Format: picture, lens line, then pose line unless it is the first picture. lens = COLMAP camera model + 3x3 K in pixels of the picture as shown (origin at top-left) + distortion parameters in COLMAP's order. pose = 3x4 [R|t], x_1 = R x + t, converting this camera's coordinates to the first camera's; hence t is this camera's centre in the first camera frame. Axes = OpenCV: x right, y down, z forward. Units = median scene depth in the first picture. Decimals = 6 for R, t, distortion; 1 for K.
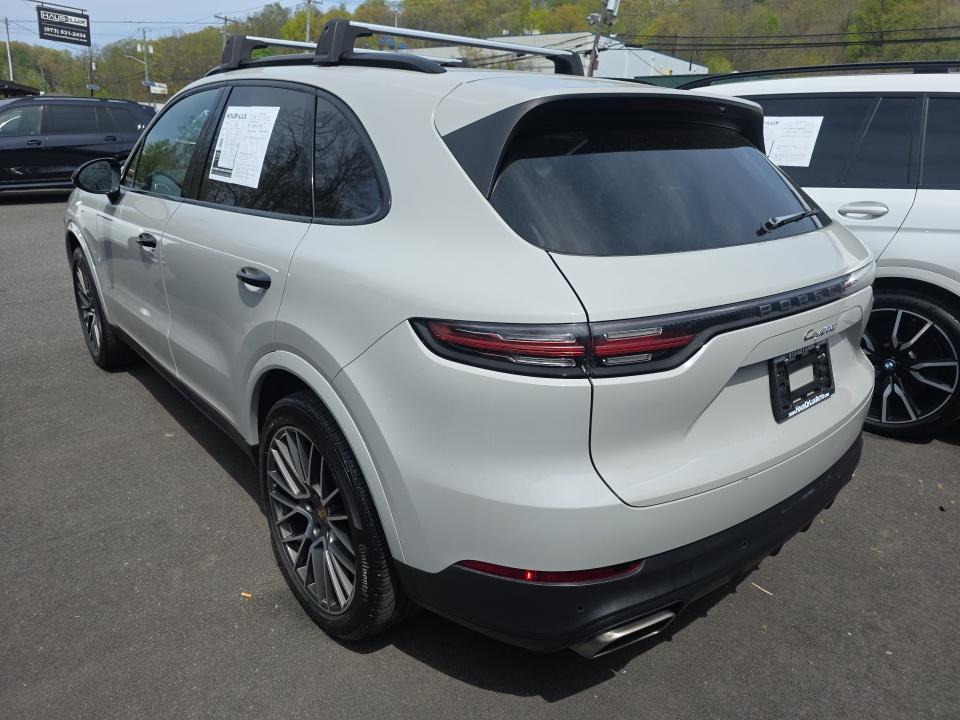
lens RADIAL K [[658.9, 0, 479.9], [0, 658.9, 339.4], [0, 0, 1]] dist [-0.003071, -0.004111]
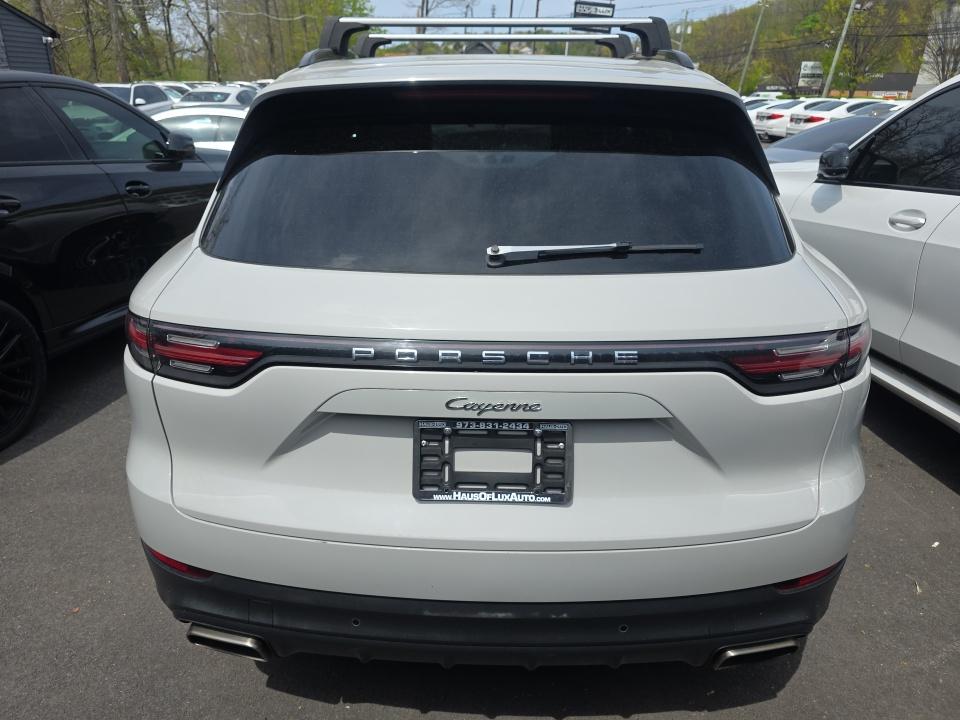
lens RADIAL K [[663.6, 0, 480.0], [0, 663.6, 360.0], [0, 0, 1]] dist [0.001034, -0.001910]
pose [[0.739134, 0.218806, -0.637028, 0.882266], [-0.183684, 0.975397, 0.121903, -0.134708], [0.648028, 0.026909, 0.761141, 0.396443]]
